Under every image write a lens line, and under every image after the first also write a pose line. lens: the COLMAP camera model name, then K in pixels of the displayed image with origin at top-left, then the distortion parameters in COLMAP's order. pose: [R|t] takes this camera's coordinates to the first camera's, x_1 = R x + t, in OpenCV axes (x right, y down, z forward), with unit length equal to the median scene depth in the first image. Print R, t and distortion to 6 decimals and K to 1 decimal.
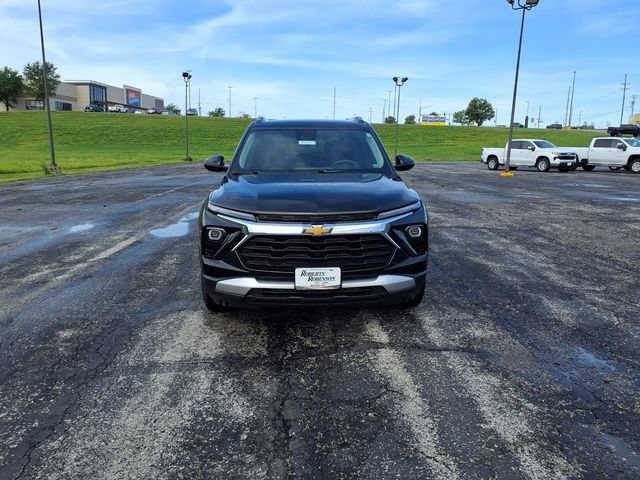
lens RADIAL K [[510.5, 0, 324.5], [0, 510.5, 247.3], [0, 0, 1]] dist [0.056241, -0.083237]
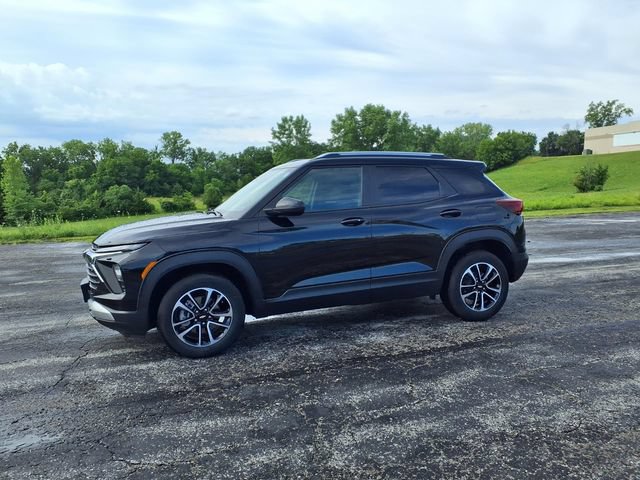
lens RADIAL K [[507.5, 0, 318.9], [0, 507.5, 258.1], [0, 0, 1]] dist [0.051187, -0.072195]
pose [[0.293070, 0.126377, -0.947702, 1.121251], [-0.161399, 0.983539, 0.081244, -0.181585], [0.942369, 0.129148, 0.308643, 0.910779]]
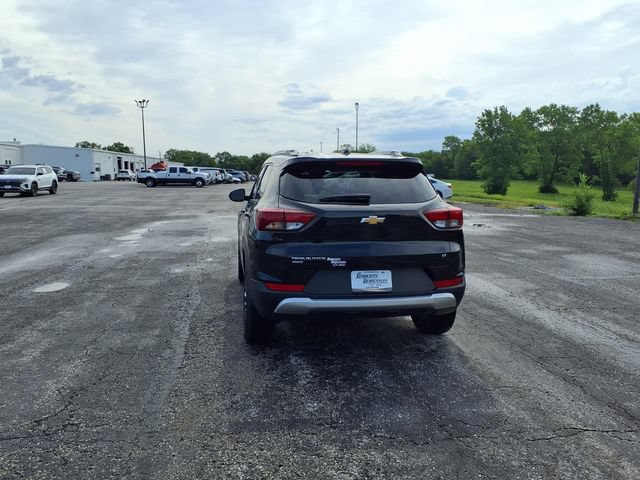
lens RADIAL K [[512.9, 0, 321.2], [0, 512.9, 233.4], [0, 0, 1]] dist [0.061194, -0.091128]
pose [[-0.991913, 0.014162, -0.126127, 0.131987], [-0.023857, 0.955237, 0.294877, -0.514981], [0.124657, 0.295501, -0.947174, 2.555317]]
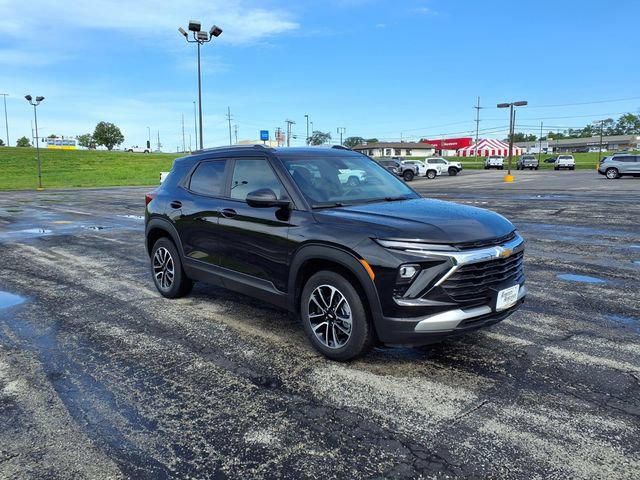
lens RADIAL K [[511.4, 0, 318.2], [0, 511.4, 236.7], [0, 0, 1]] dist [0.049205, -0.066145]
pose [[0.769330, -0.101180, 0.630788, -0.774370], [0.142064, 0.989751, -0.014507, -0.081717], [-0.622855, 0.100773, 0.775820, 0.315087]]
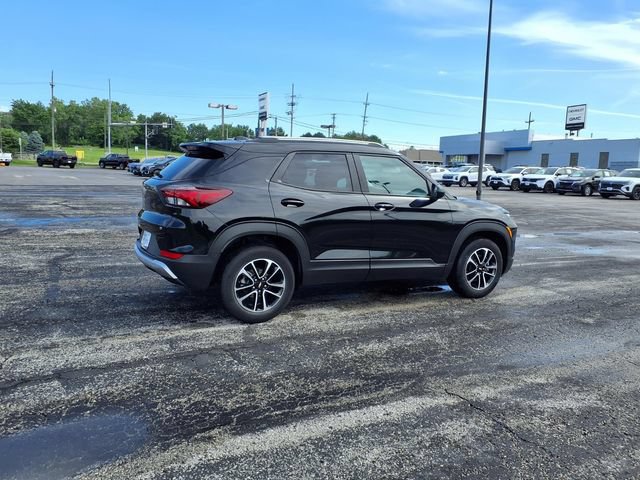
lens RADIAL K [[506.9, 0, 319.6], [0, 506.9, 251.7], [0, 0, 1]] dist [0.068463, -0.107266]
pose [[-0.432271, -0.160670, 0.887314, -1.204466], [0.135125, 0.961347, 0.239904, -0.372983], [-0.891562, 0.223602, -0.393852, 1.875366]]
